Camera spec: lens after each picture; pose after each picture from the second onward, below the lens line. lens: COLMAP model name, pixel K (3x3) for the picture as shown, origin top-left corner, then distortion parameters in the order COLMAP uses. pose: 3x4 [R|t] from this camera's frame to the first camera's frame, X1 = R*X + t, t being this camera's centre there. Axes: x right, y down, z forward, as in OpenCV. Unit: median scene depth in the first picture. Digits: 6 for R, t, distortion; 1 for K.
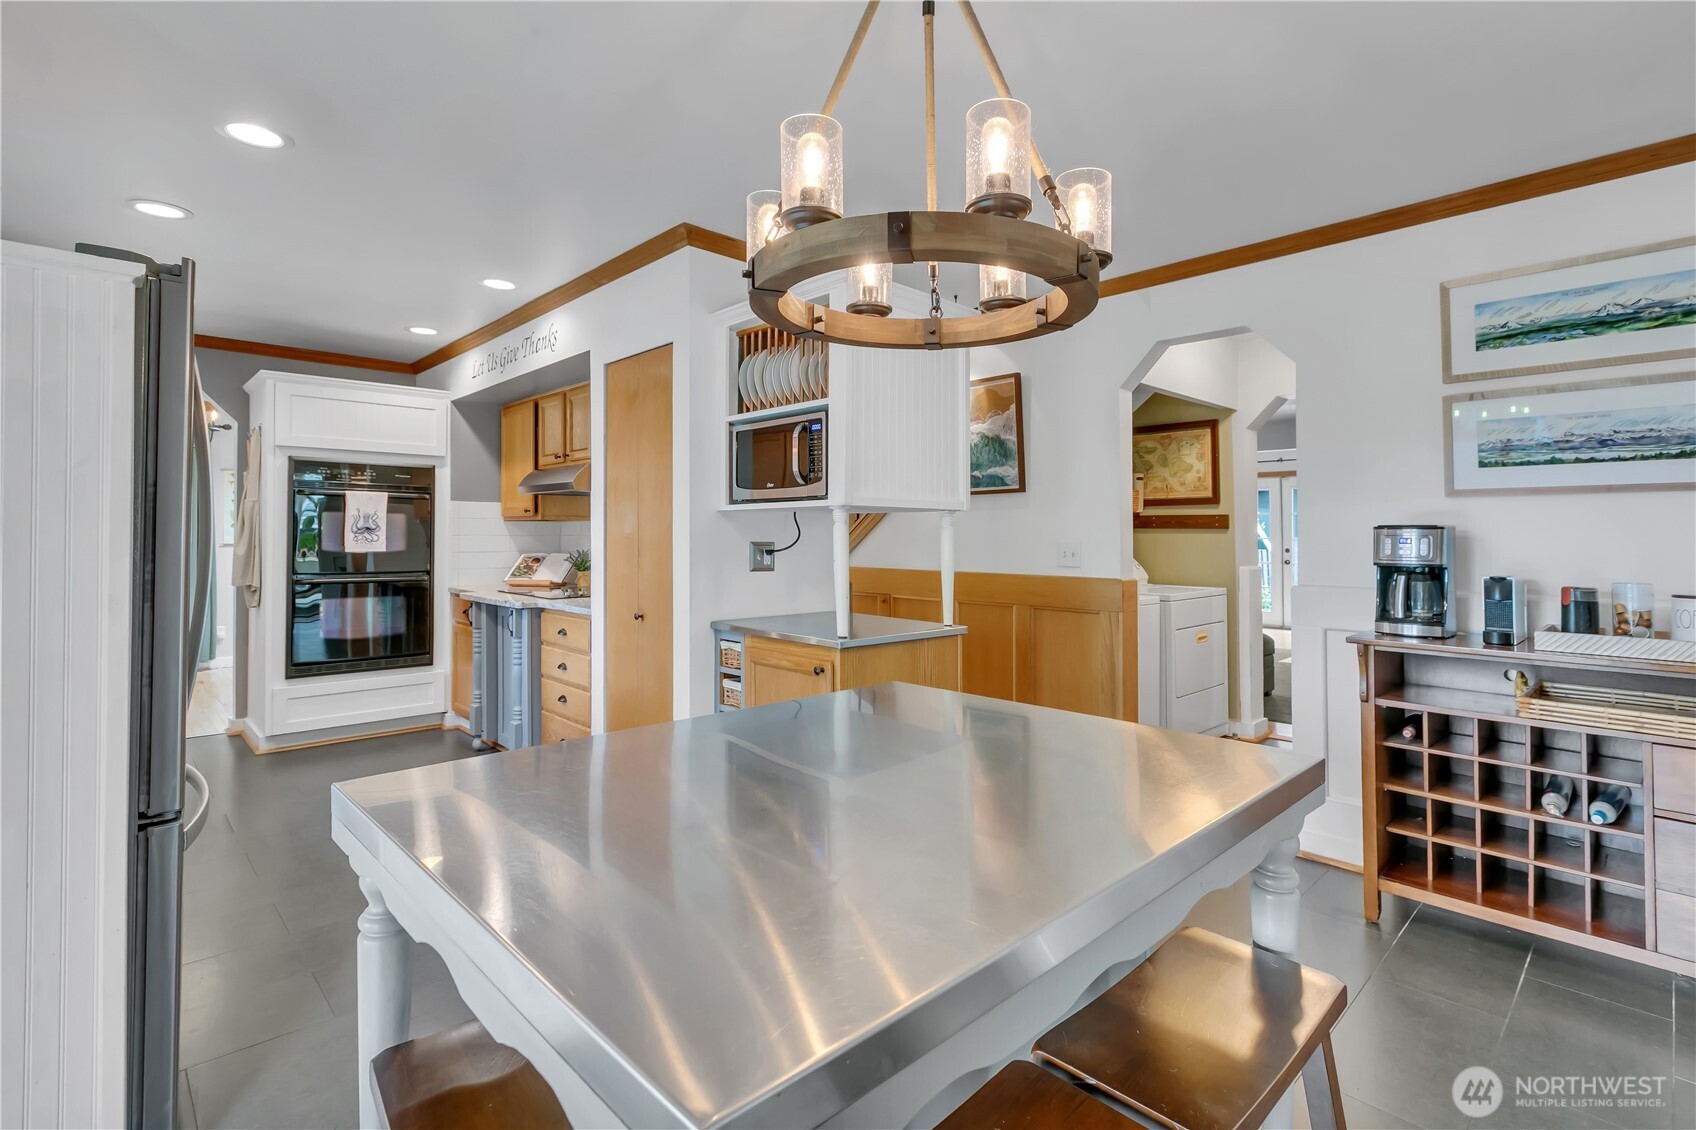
lens RADIAL K [[776.1, 0, 864.7], [0, 776.1, 539.4], [0, 0, 1]] dist [0.001985, 0.000995]
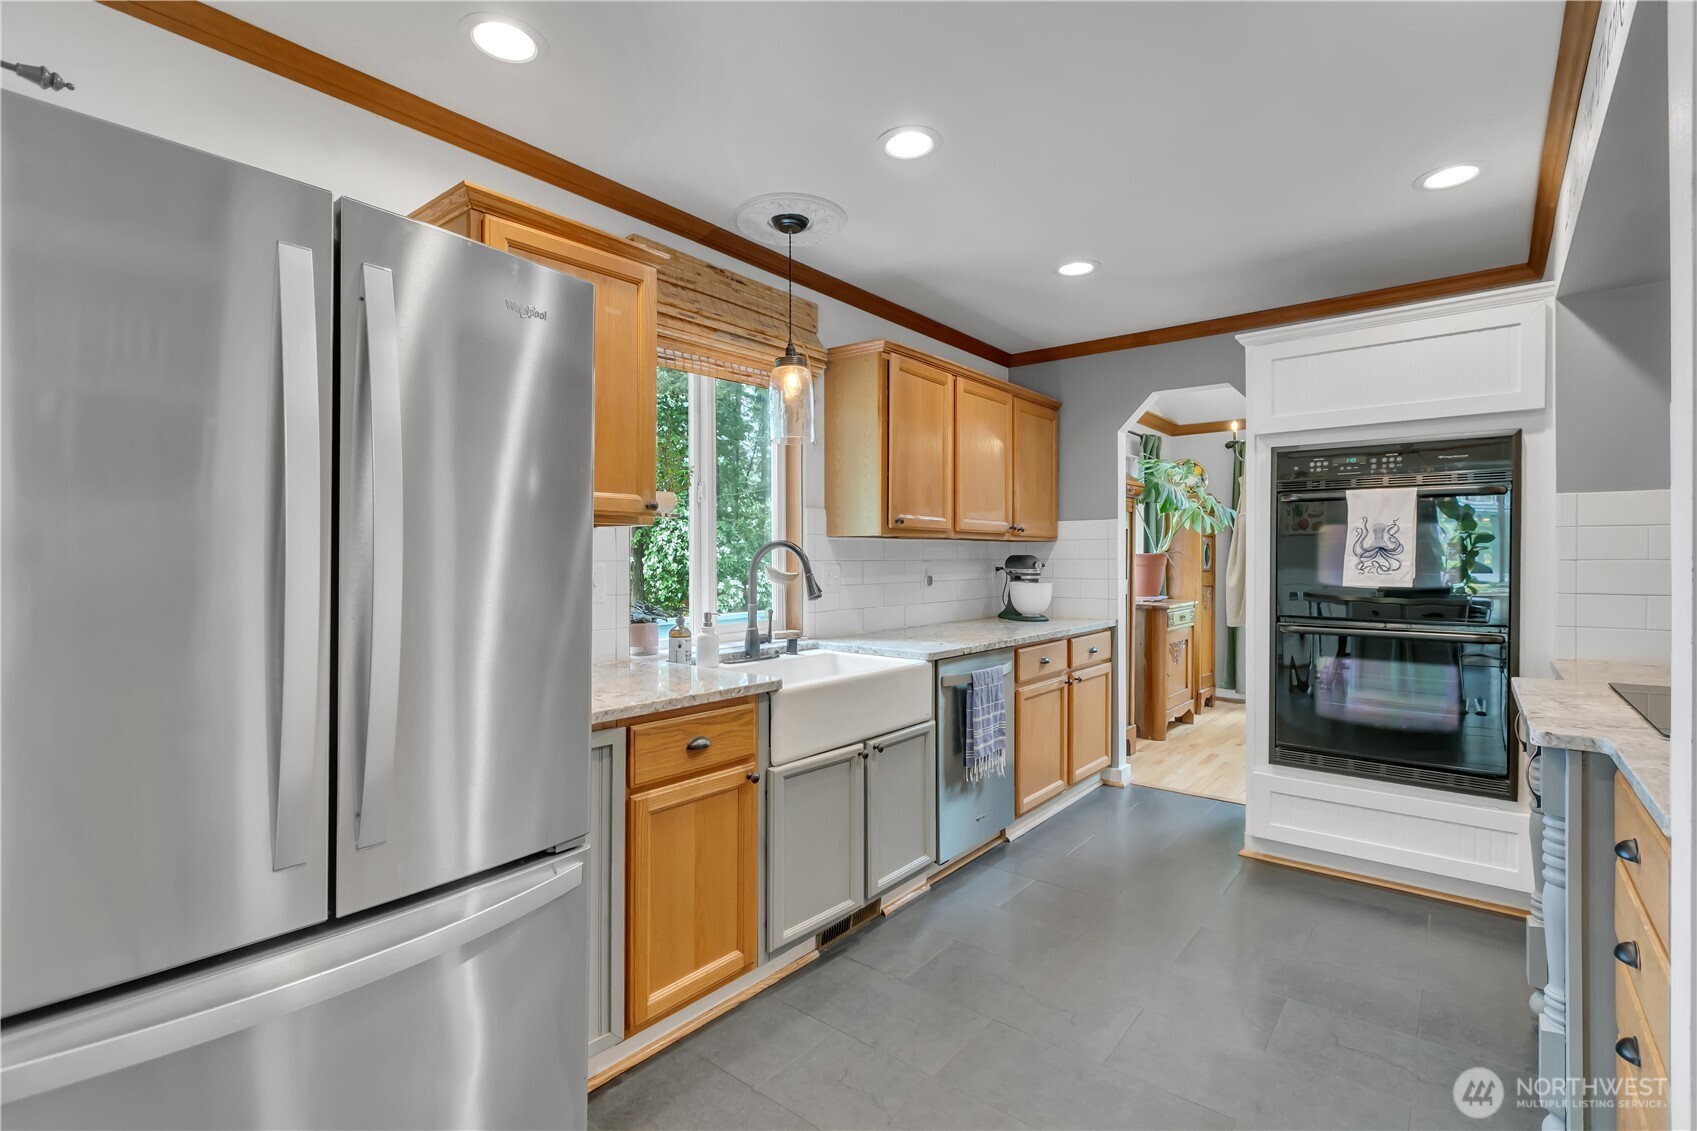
lens RADIAL K [[776.6, 0, 871.5], [0, 776.6, 563.4], [0, 0, 1]] dist [0.001985, 0.000995]
pose [[0.119263, 0.003428, -0.992857, -0.085205], [-0.005314, 0.999982, 0.002814, -0.002310], [0.992849, 0.004940, 0.119279, 0.552339]]
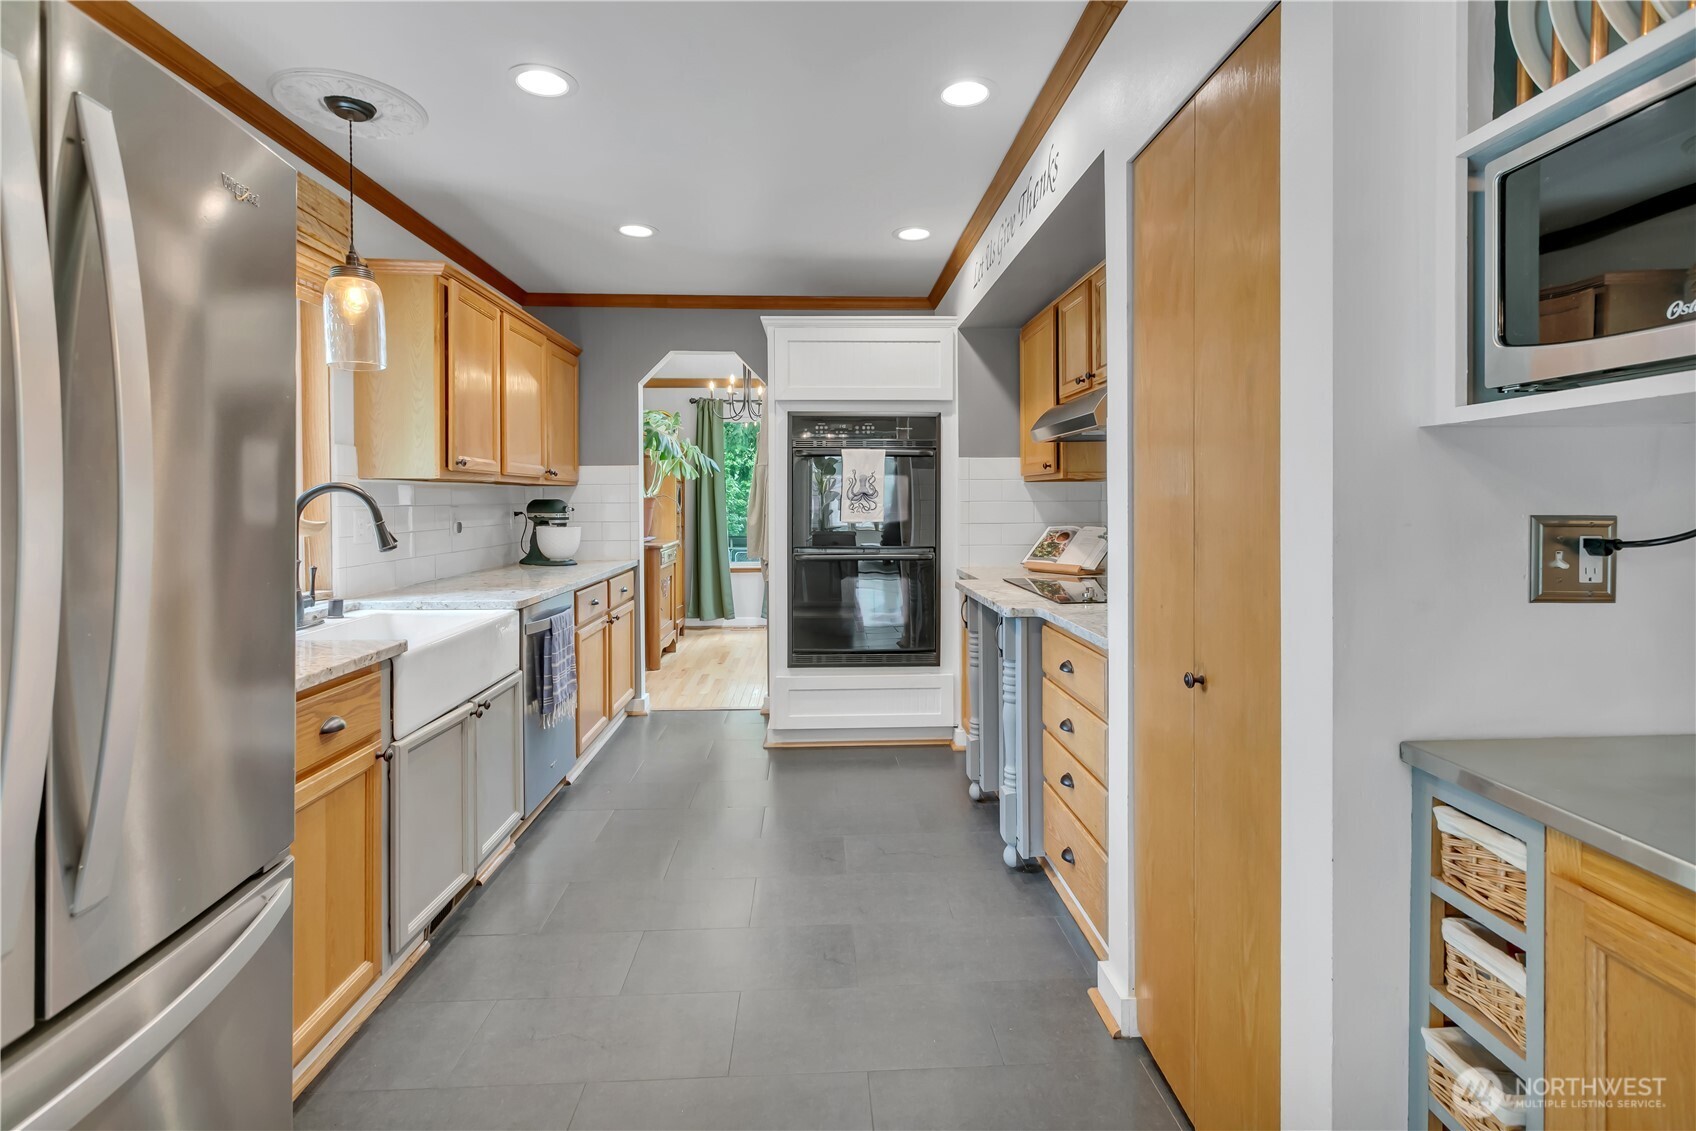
lens RADIAL K [[776.1, 0, 856.1], [0, 776.1, 510.2], [0, 0, 1]] dist [0.001985, 0.000995]
pose [[0.742610, 0.000919, -0.669723, -0.101865], [0.003586, 0.999979, 0.005348, -0.001548], [0.669714, -0.006374, 0.742592, 0.401814]]
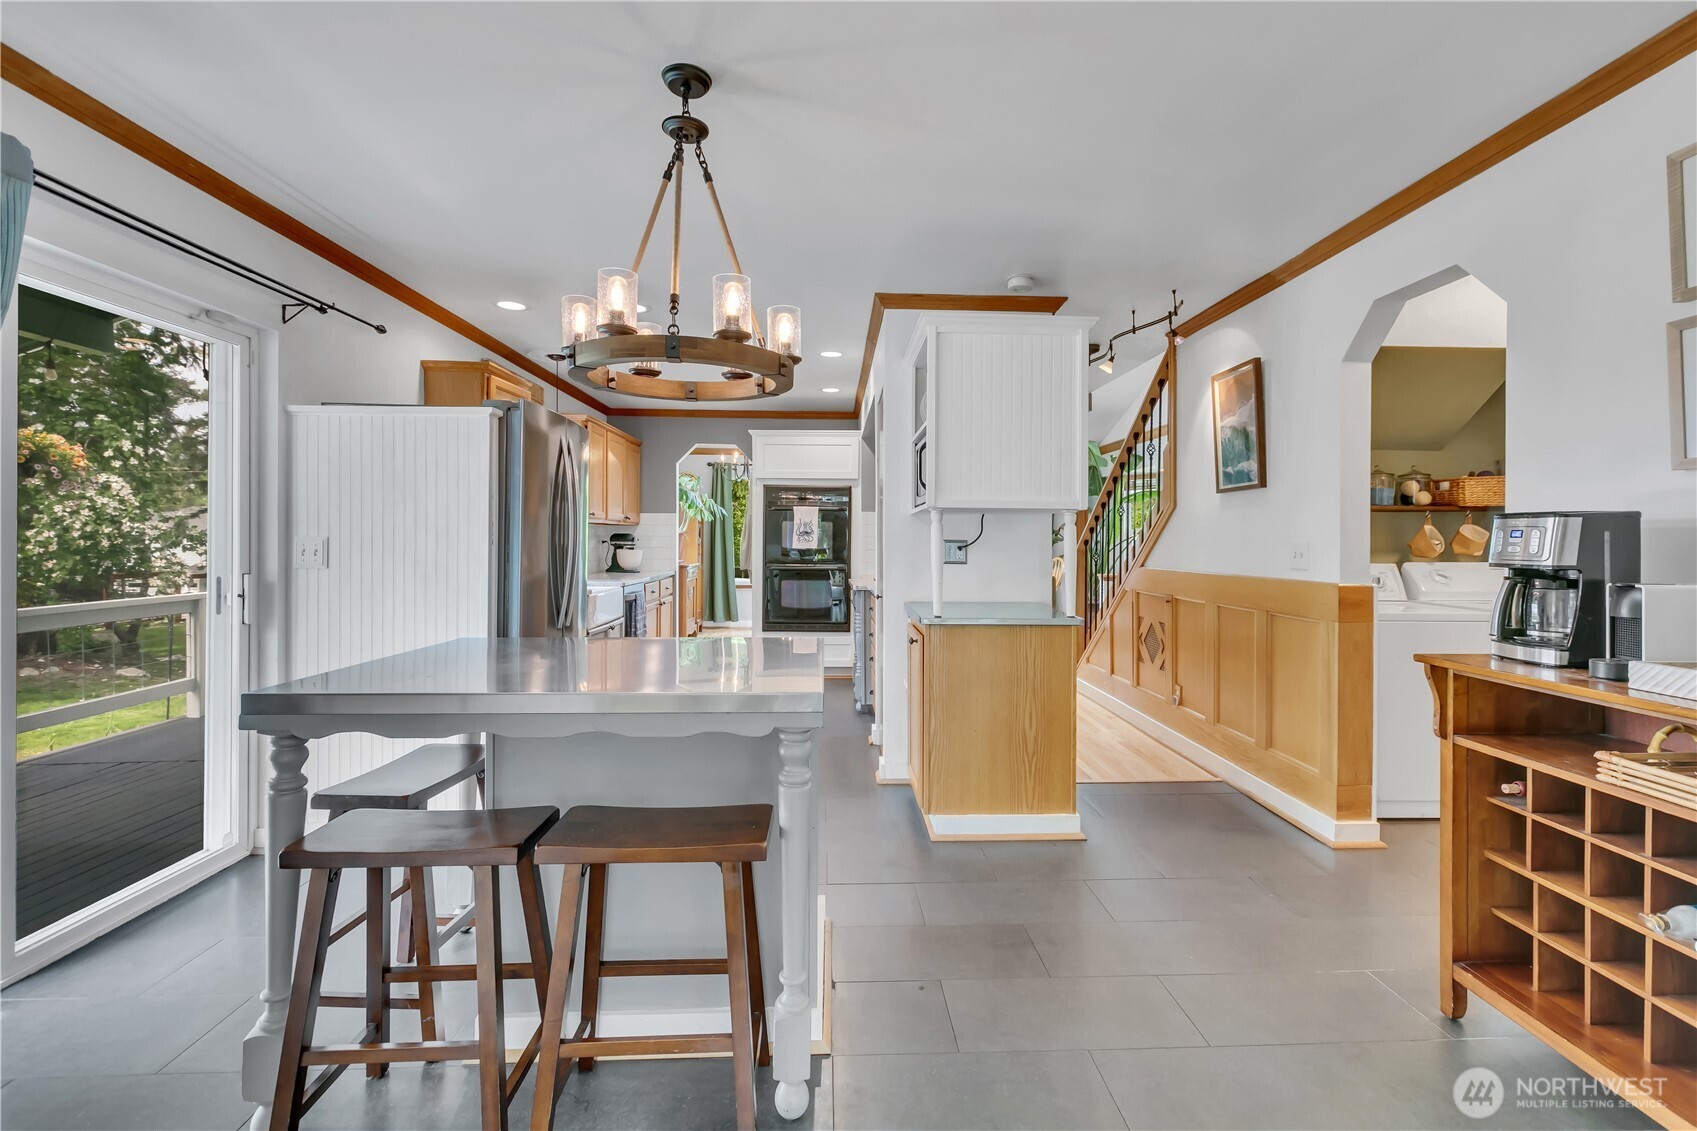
lens RADIAL K [[776.6, 0, 871.6], [0, 776.6, 552.3], [0, 0, 1]] dist [0.001985, 0.000995]
pose [[0.740585, 0.011534, -0.671864, 0.436487], [-0.007701, 0.999933, 0.008678, 0.010037], [0.671918, -0.001253, 0.740624, 0.014807]]
